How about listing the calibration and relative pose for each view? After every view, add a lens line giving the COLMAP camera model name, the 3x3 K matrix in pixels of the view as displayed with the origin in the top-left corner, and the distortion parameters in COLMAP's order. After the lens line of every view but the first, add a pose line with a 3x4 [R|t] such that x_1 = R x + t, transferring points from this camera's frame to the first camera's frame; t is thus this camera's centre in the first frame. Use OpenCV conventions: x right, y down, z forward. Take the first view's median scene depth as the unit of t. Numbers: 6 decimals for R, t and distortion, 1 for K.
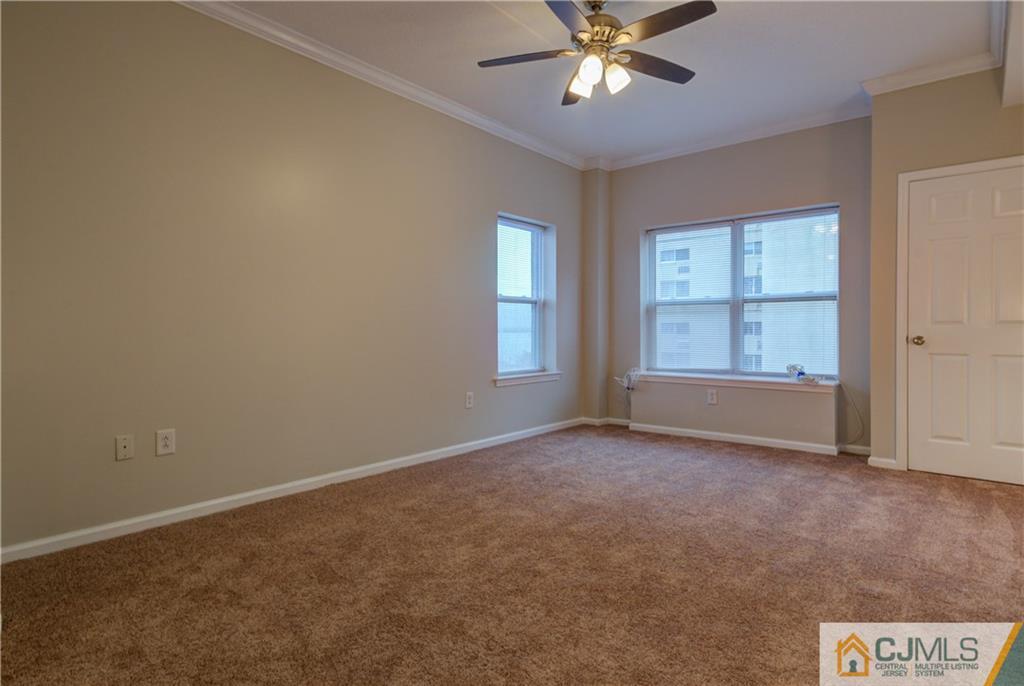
lens RADIAL K [[572.4, 0, 512.0], [0, 572.4, 343.0], [0, 0, 1]] dist [0.040069, -0.000125]
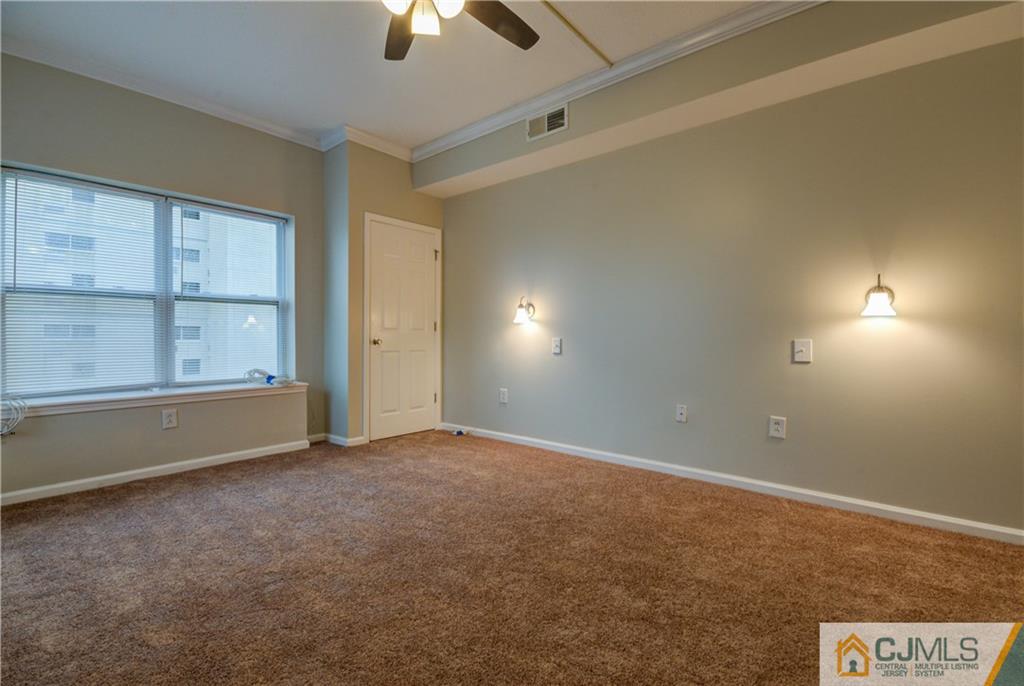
lens RADIAL K [[463.0, 0, 529.5], [0, 463.0, 346.1], [0, 0, 1]] dist [0.008615, -0.000434]
pose [[-0.006421, -0.021772, 0.999742, -0.283578], [0.018966, 0.999580, 0.021890, -0.009115], [-0.999800, 0.019102, -0.006005, 0.517915]]
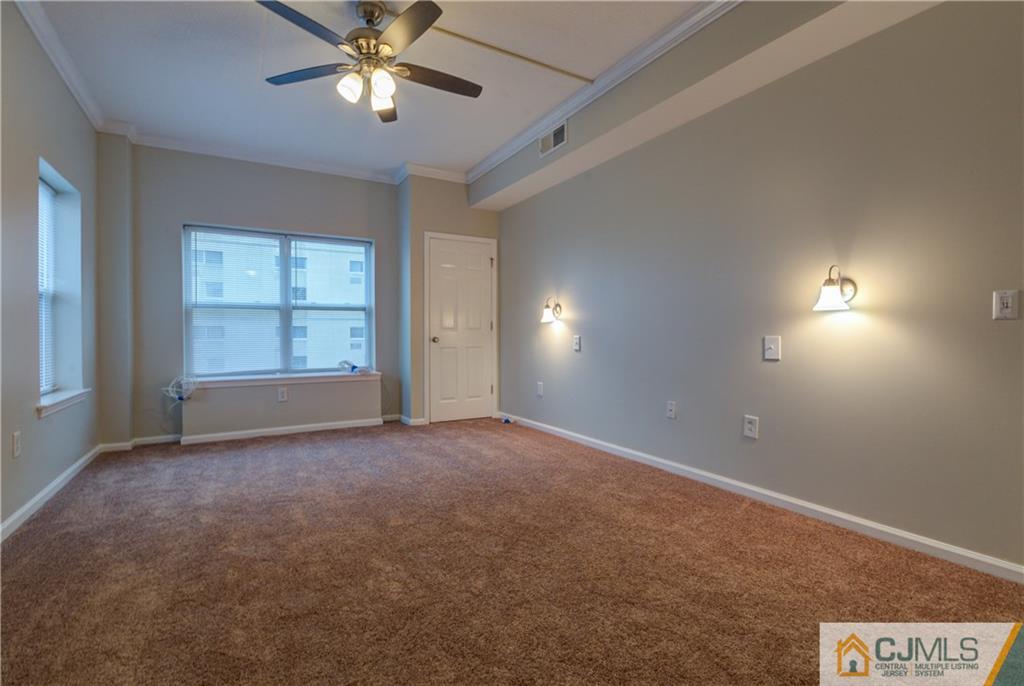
lens RADIAL K [[476.4, 0, 518.5], [0, 476.4, 346.6], [0, 0, 1]] dist [0.005106, 0.000391]
pose [[0.341247, -0.026074, 0.939612, -0.344406], [0.023610, 0.999538, 0.019162, -0.004185], [-0.939677, 0.015646, 0.341704, 0.274046]]
